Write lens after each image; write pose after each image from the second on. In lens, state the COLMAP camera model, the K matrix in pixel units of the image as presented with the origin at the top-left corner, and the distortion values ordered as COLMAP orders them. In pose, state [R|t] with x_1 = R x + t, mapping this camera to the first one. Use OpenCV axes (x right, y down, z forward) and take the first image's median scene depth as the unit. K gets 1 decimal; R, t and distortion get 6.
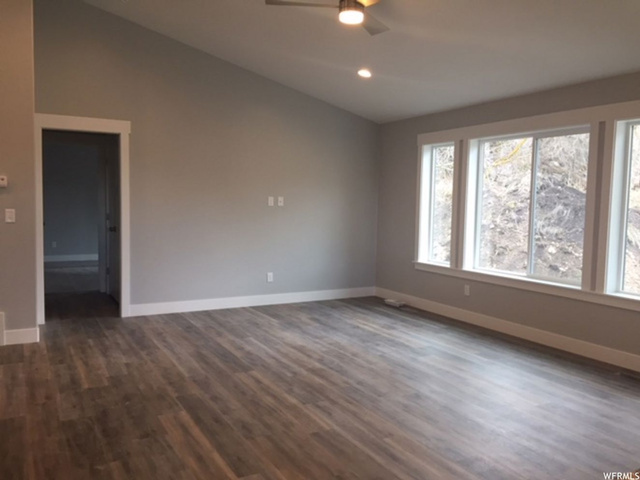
lens RADIAL K [[547.6, 0, 320.0], [0, 547.6, 240.0], [0, 0, 1]] dist [0.097404, -0.126673]
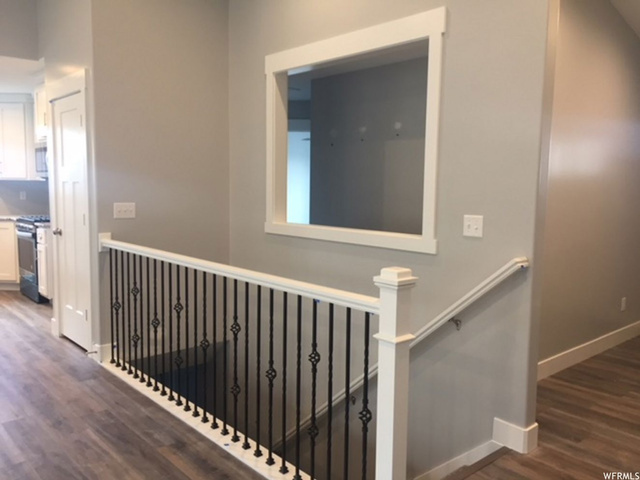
lens RADIAL K [[547.6, 0, 320.0], [0, 547.6, 240.0], [0, 0, 1]] dist [0.097404, -0.126673]
pose [[-0.975074, -0.015652, -0.221327, -0.544944], [-0.053360, 0.984775, 0.165439, -0.134766], [0.215368, 0.173125, -0.961064, 1.639833]]
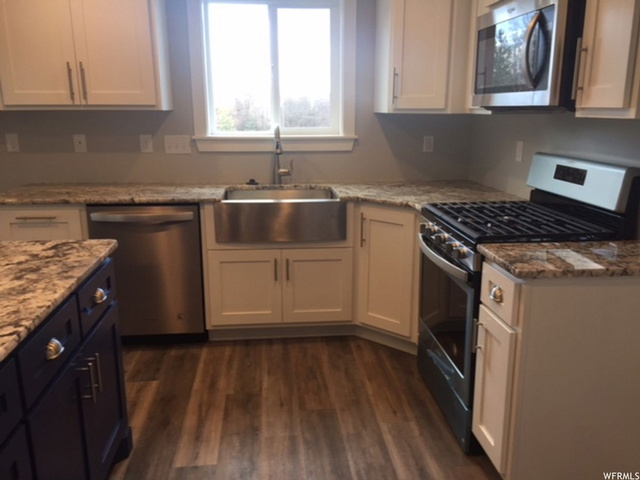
lens RADIAL K [[547.6, 0, 320.0], [0, 547.6, 240.0], [0, 0, 1]] dist [0.097404, -0.126673]
pose [[-0.919851, -0.113322, 0.375544, -0.115837], [0.009902, 0.950350, 0.311026, -0.040618], [-0.392144, 0.289816, -0.873058, 0.320094]]
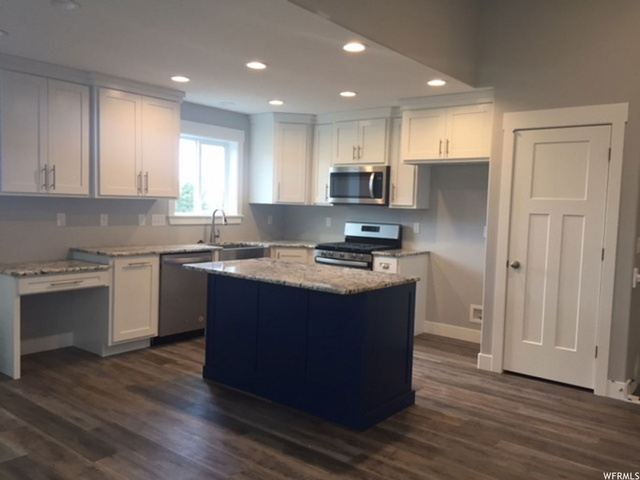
lens RADIAL K [[547.6, 0, 320.0], [0, 547.6, 240.0], [0, 0, 1]] dist [0.097404, -0.126673]
pose [[-0.919619, -0.022076, -0.392191, 0.756616], [-0.078419, 0.988640, 0.128228, -0.084211], [0.384905, 0.148676, -0.910903, 1.190528]]
